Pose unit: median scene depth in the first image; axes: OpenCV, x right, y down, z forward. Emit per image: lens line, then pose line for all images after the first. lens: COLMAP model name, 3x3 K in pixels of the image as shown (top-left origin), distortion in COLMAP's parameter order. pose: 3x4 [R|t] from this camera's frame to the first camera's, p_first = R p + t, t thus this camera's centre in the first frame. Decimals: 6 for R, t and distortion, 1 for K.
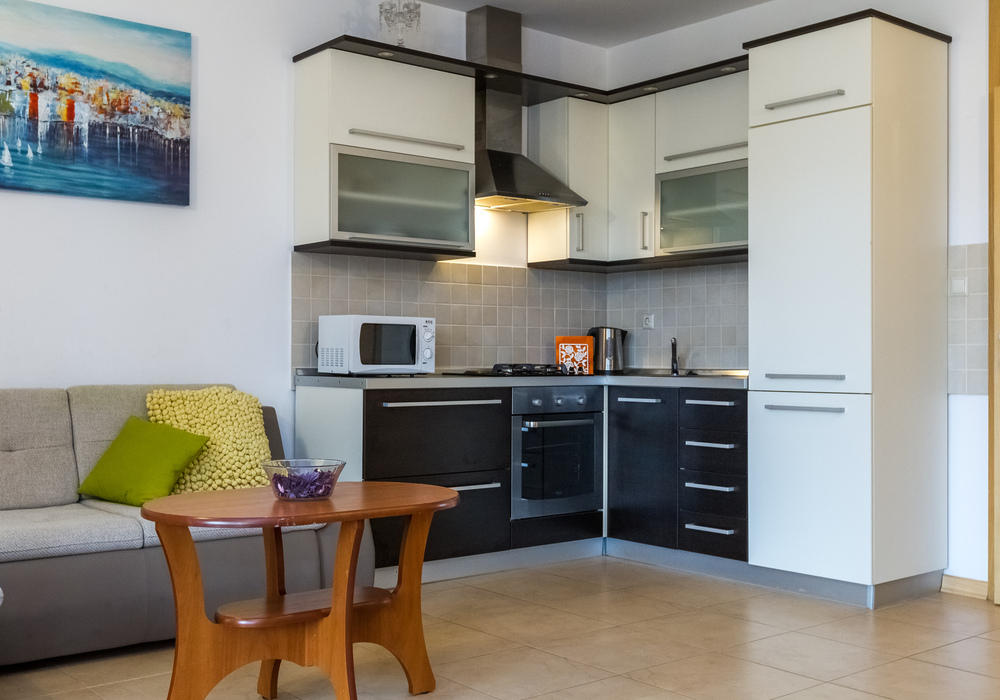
lens RADIAL K [[1102.7, 0, 500.0], [0, 1102.7, 350.0], [0, 0, 1]] dist [0.008012, 0.009499]
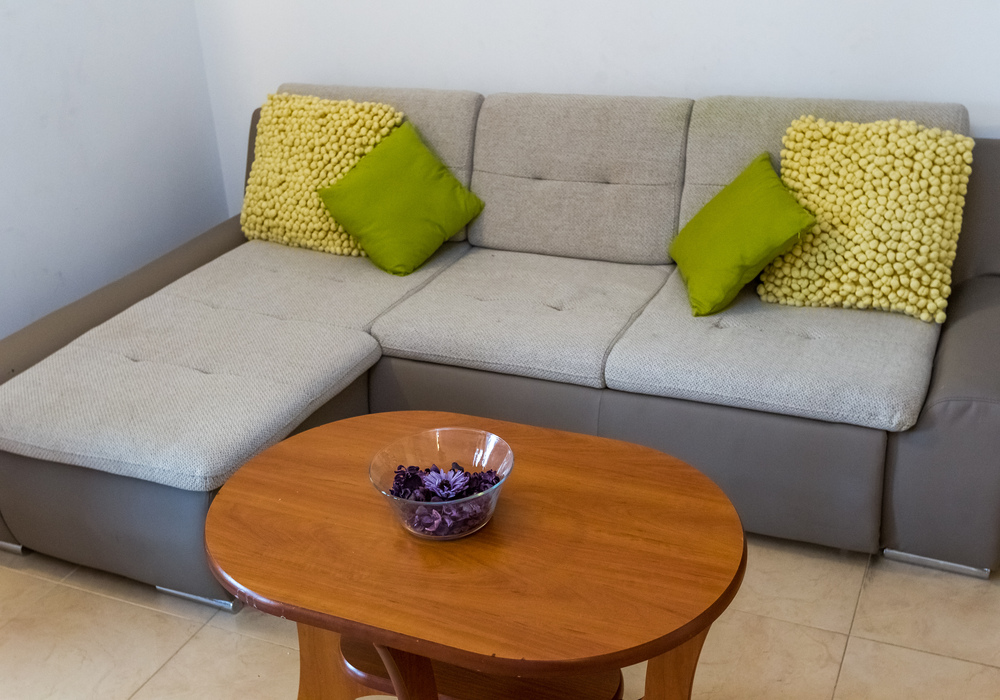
lens RADIAL K [[1090.2, 0, 500.0], [0, 1090.2, 350.0], [0, 0, 1]] dist [-0.019909, -0.012866]
pose [[0.433255, 0.359280, -0.826564, 0.191219], [0.081248, 0.897805, 0.432833, -0.132651], [0.897601, -0.254684, 0.359788, 0.577600]]
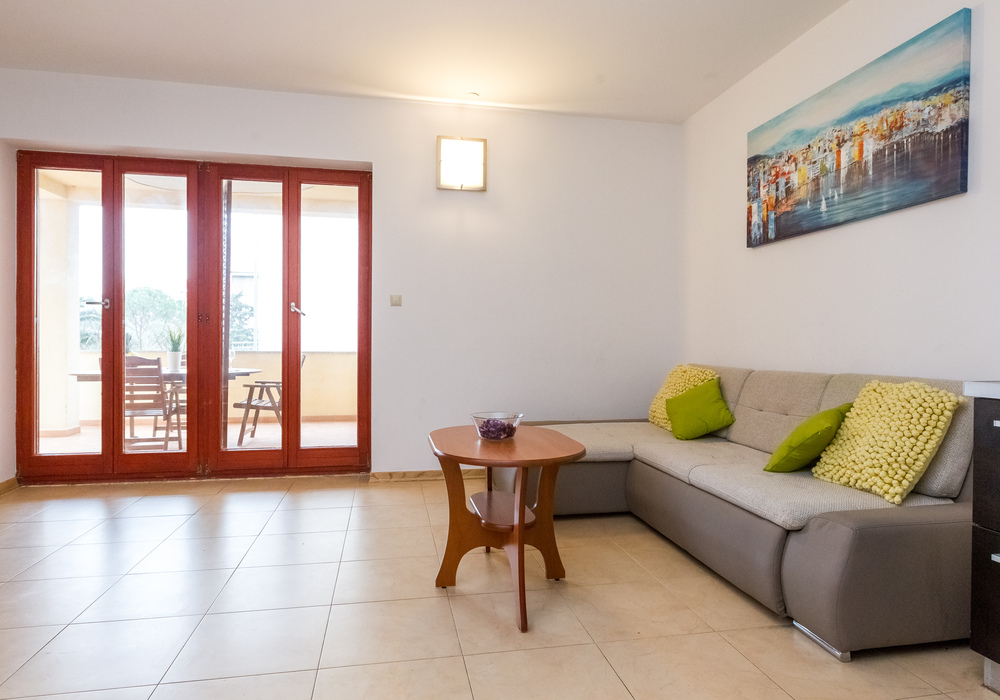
lens RADIAL K [[578.3, 0, 500.0], [0, 578.3, 350.0], [0, 0, 1]] dist [0.003302, 0.000914]
pose [[-0.468762, 0.000496, -0.883325, 0.369617], [-0.002368, 0.999996, 0.001818, 0.005868], [0.883321, 0.002944, -0.468758, 0.948439]]
